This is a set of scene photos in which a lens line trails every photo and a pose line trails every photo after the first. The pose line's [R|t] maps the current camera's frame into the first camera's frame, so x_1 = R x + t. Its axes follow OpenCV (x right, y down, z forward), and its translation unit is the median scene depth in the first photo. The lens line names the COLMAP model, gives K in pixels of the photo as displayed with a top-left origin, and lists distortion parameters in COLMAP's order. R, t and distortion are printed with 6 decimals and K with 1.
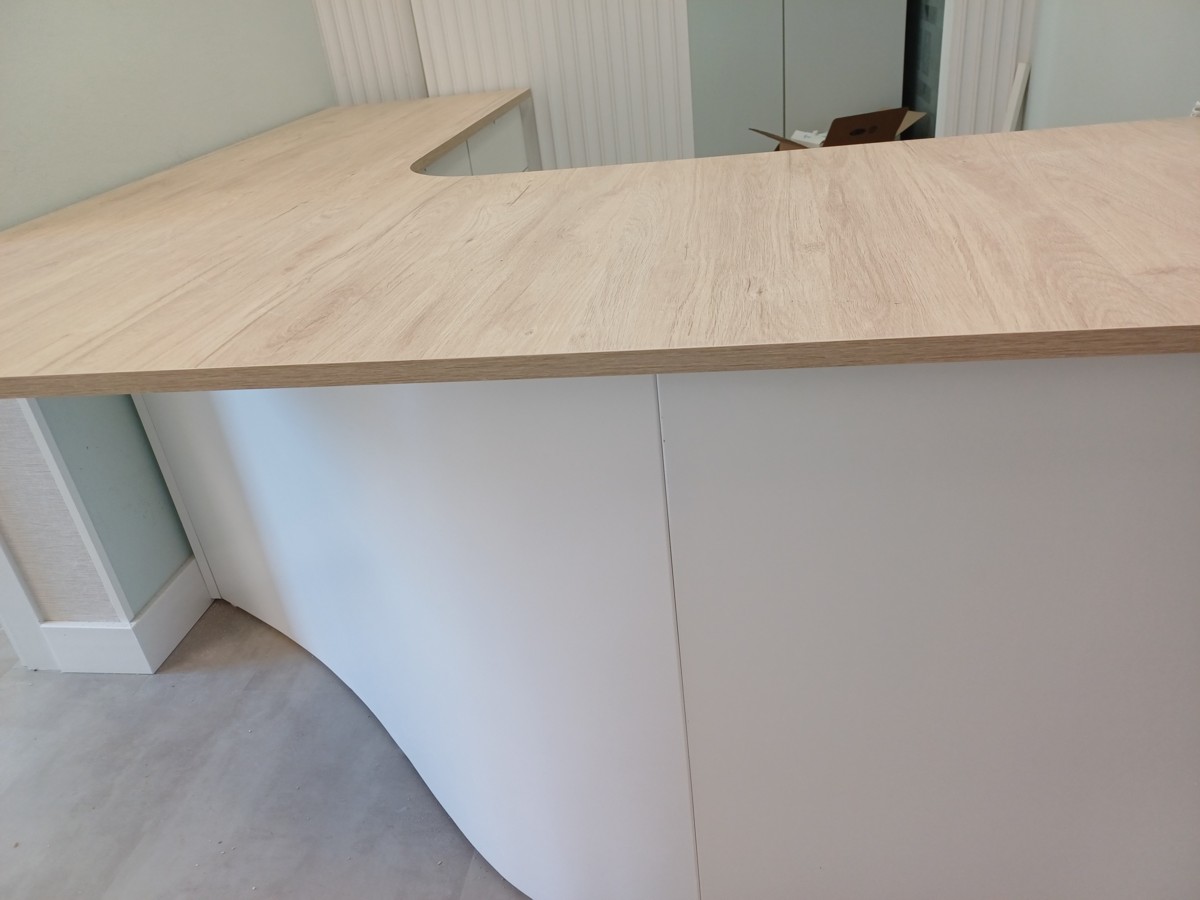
lens RADIAL K [[889.9, 0, 586.7], [0, 889.9, 438.7], [0, 0, 1]] dist [0.071961, -0.078944]
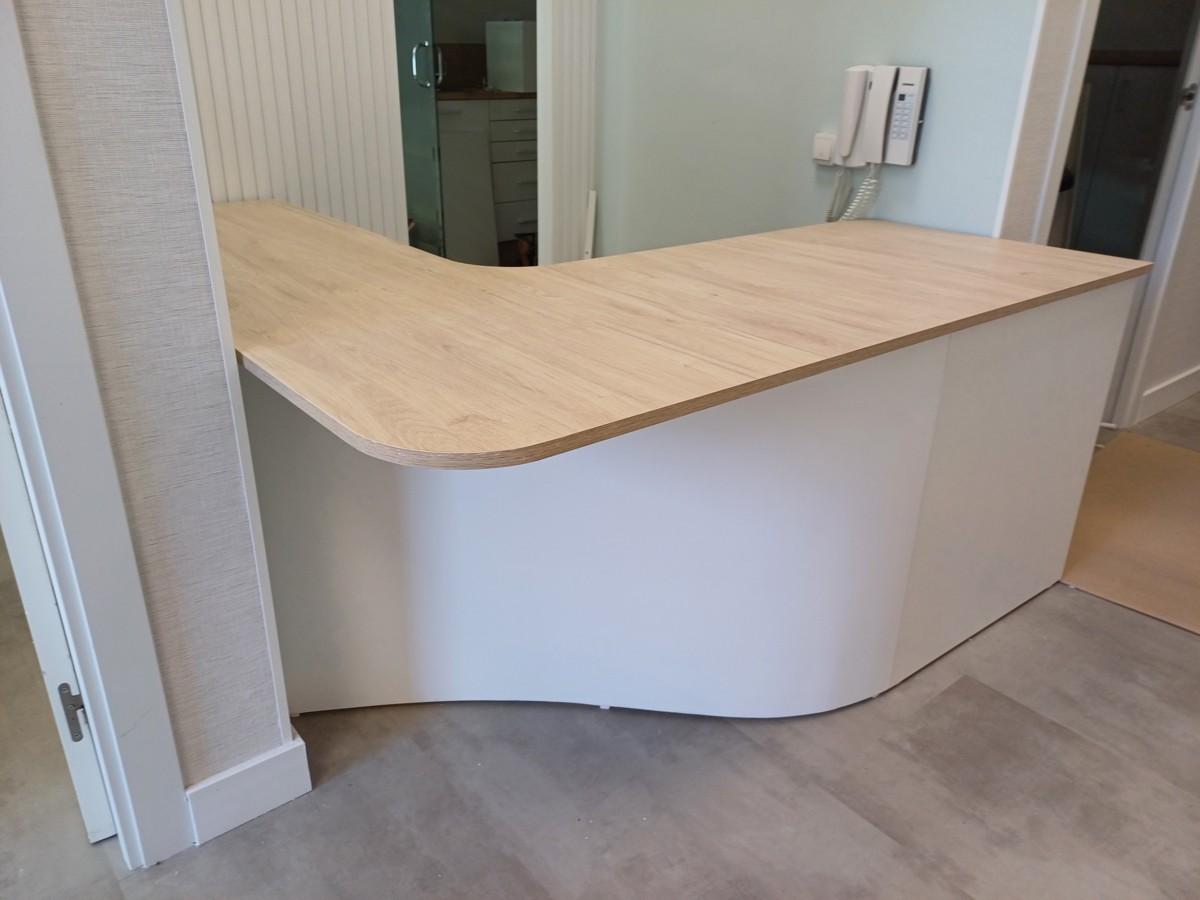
lens RADIAL K [[889.9, 0, 586.7], [0, 889.9, 438.7], [0, 0, 1]] dist [0.071961, -0.078944]
pose [[0.668200, -0.177308, 0.722544, -1.655072], [0.259196, 0.965821, -0.002695, -0.035865], [-0.697370, 0.189082, 0.691319, 0.127610]]
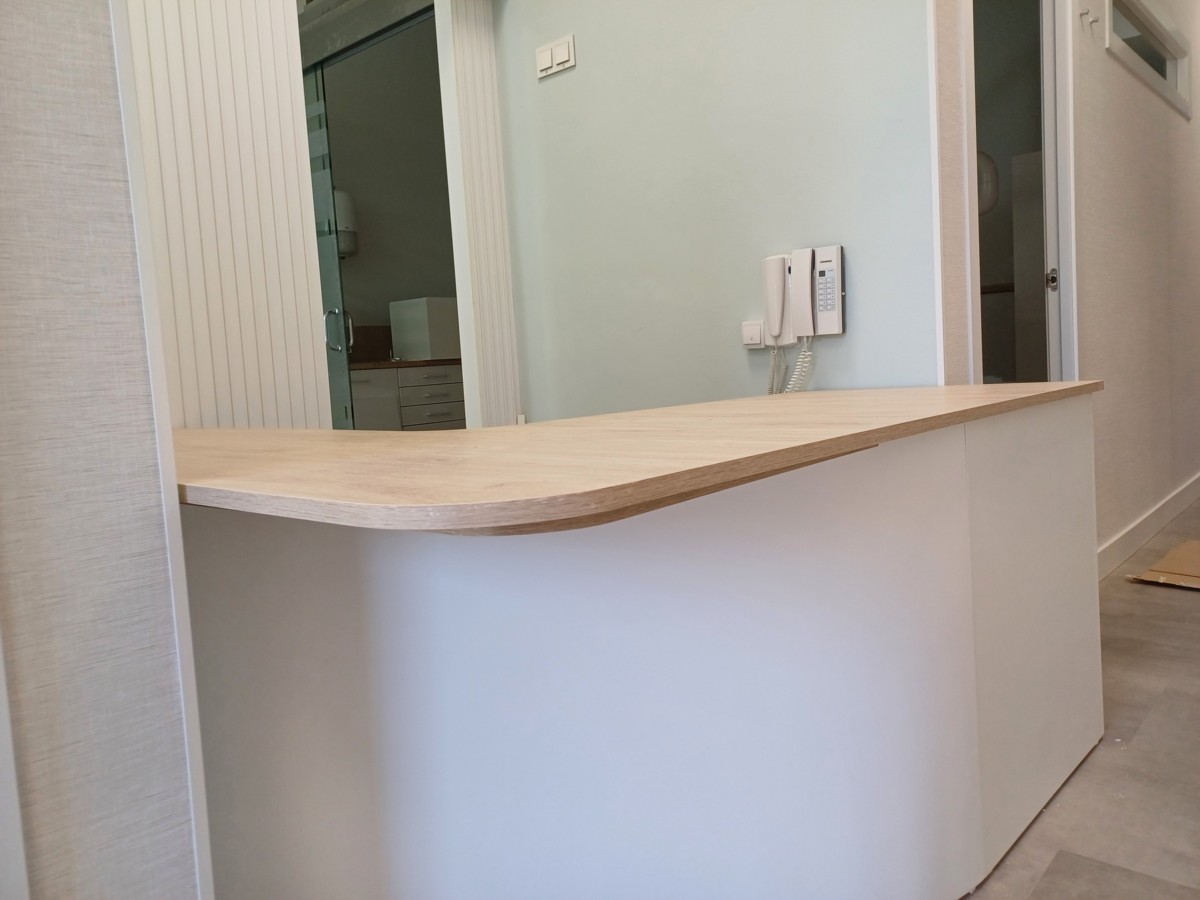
lens RADIAL K [[879.3, 0, 603.6], [0, 879.3, 424.5], [0, 0, 1]] dist [0.077887, -0.063886]
pose [[0.552614, 0.020137, 0.833194, -1.615429], [0.381696, 0.882589, -0.274490, 0.127588], [-0.740896, 0.469714, 0.480045, 0.493030]]
